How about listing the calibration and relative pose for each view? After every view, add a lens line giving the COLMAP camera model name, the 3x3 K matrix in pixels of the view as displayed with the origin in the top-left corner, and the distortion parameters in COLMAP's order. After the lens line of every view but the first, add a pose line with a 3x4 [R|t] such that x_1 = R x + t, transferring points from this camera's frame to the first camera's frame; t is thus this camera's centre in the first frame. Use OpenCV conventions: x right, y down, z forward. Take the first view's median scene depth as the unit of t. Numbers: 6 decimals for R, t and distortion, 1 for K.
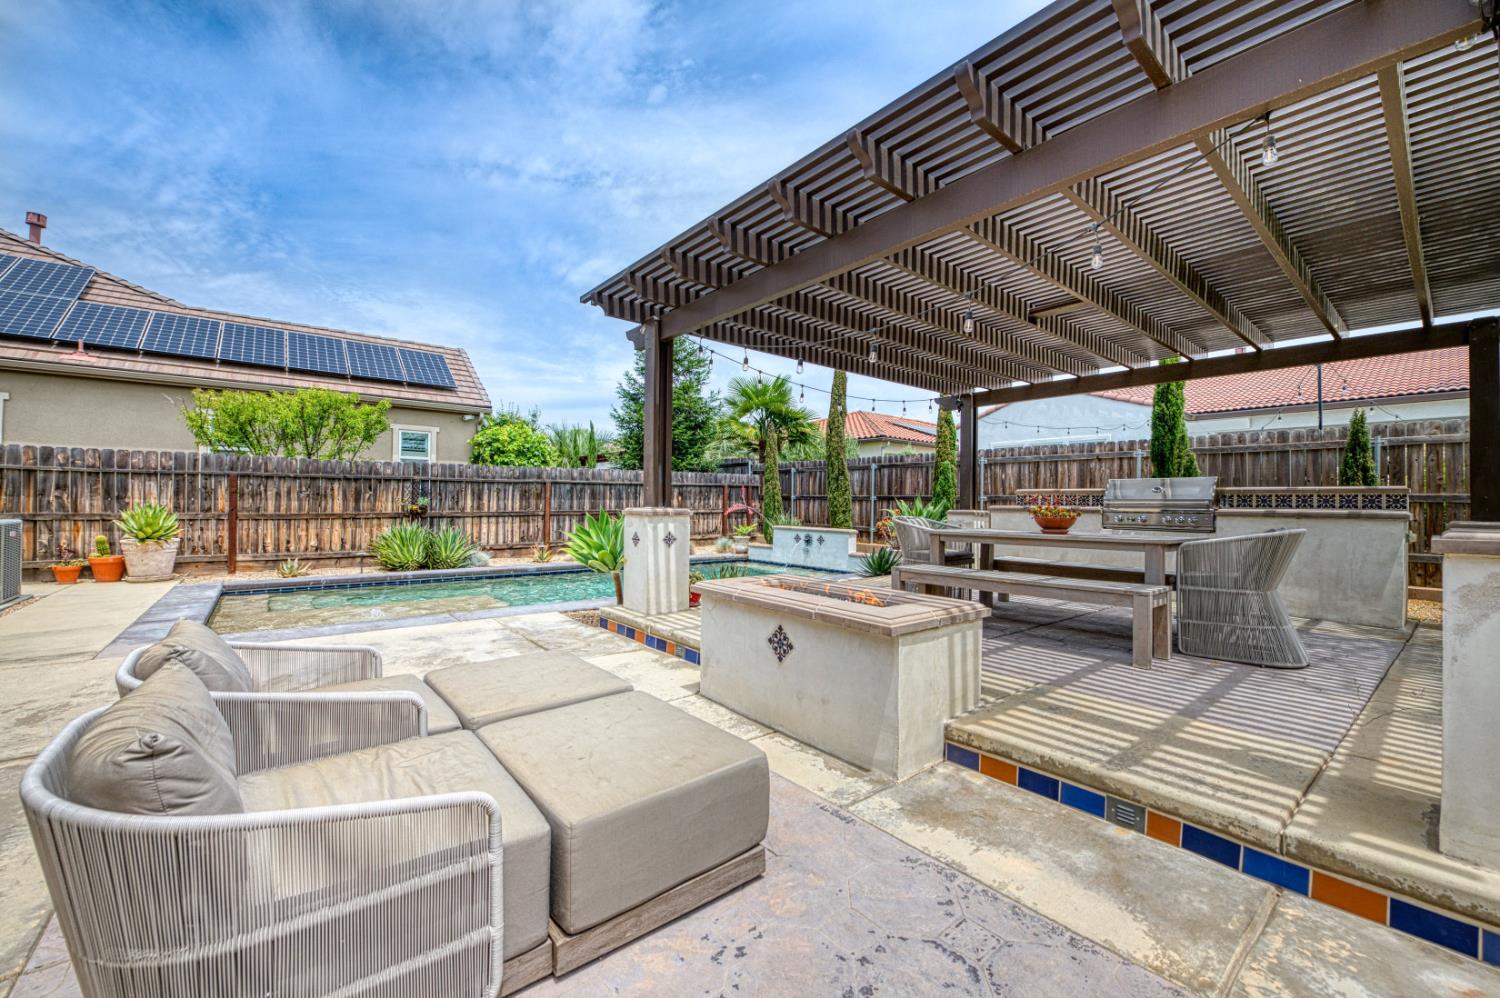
lens RADIAL K [[609.3, 0, 738.9], [0, 609.3, 499.2], [0, 0, 1]] dist [-0.007141, -0.000375]
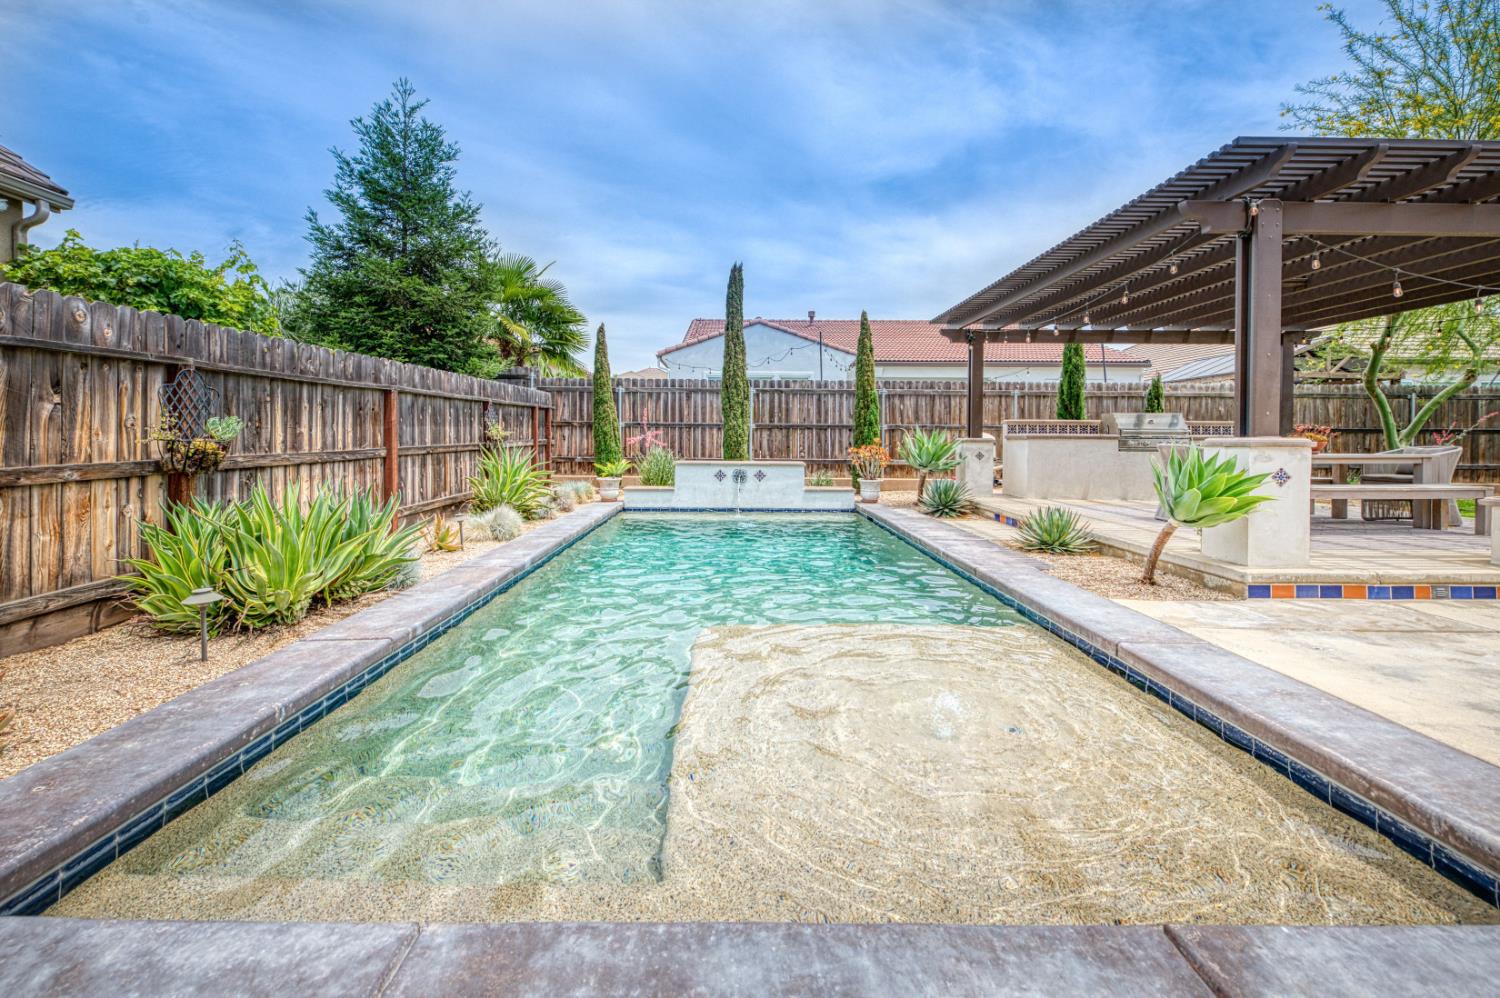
lens RADIAL K [[609.3, 0, 748.8], [0, 609.3, 470.7], [0, 0, 1]] dist [-0.007141, -0.000375]
pose [[0.628401, -0.049969, 0.776283, -0.594255], [-0.002701, 0.997788, 0.066414, 0.004455], [-0.777885, -0.043831, 0.626876, 0.527565]]
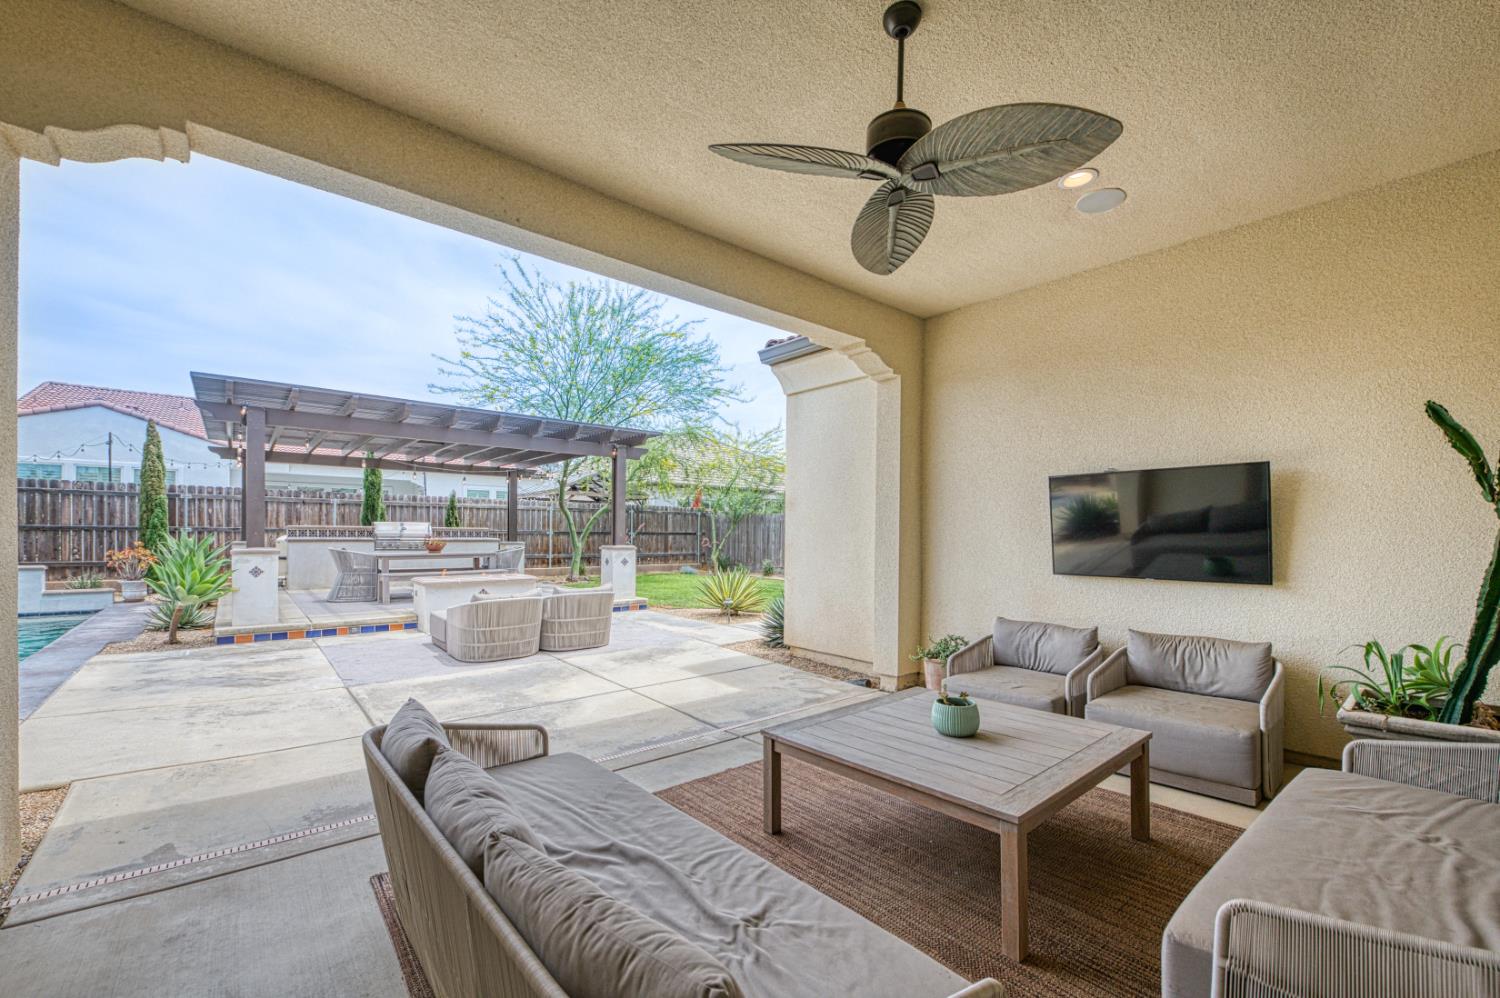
lens RADIAL K [[609.3, 0, 758.4], [0, 609.3, 521.7], [0, 0, 1]] dist [-0.007141, -0.000375]
pose [[-0.017979, 0.004197, 0.999830, -0.761832], [-0.015759, 0.999866, -0.004481, -0.028166], [-0.999714, -0.015837, -0.017911, -0.041022]]
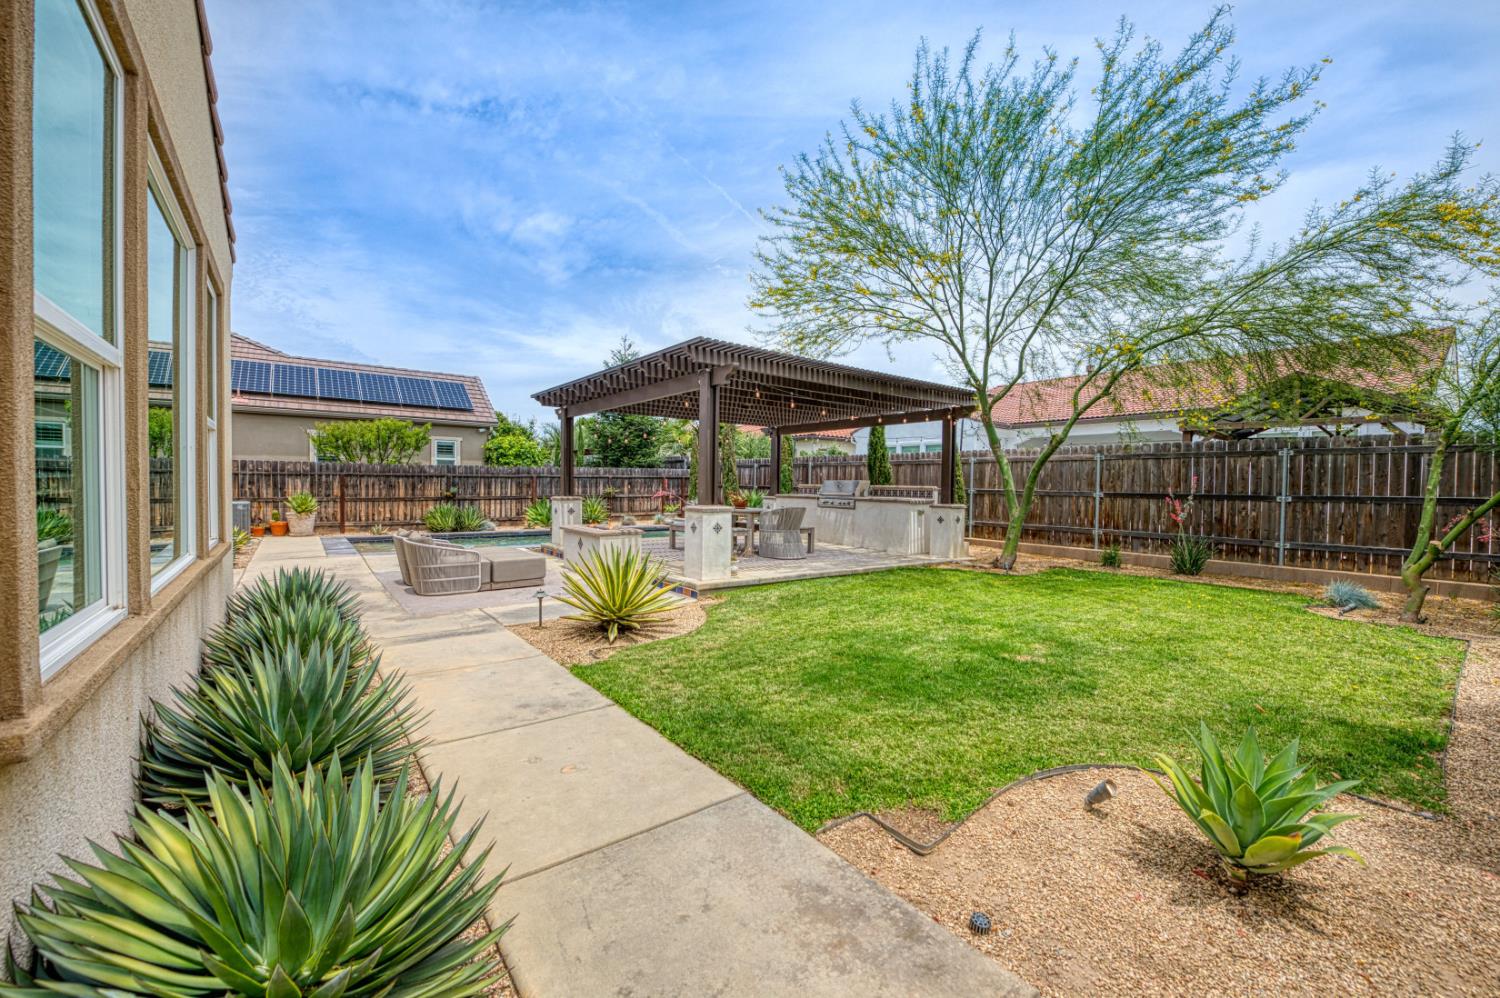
lens RADIAL K [[604.8, 0, 740.0], [0, 604.8, 504.1], [0, 0, 1]] dist [0.000355, 0.000016]
pose [[0.999702, 0.002176, -0.024321, 0.266788], [-0.001225, 0.999237, 0.039048, -0.021681], [0.024387, -0.039007, 0.998941, -0.559799]]
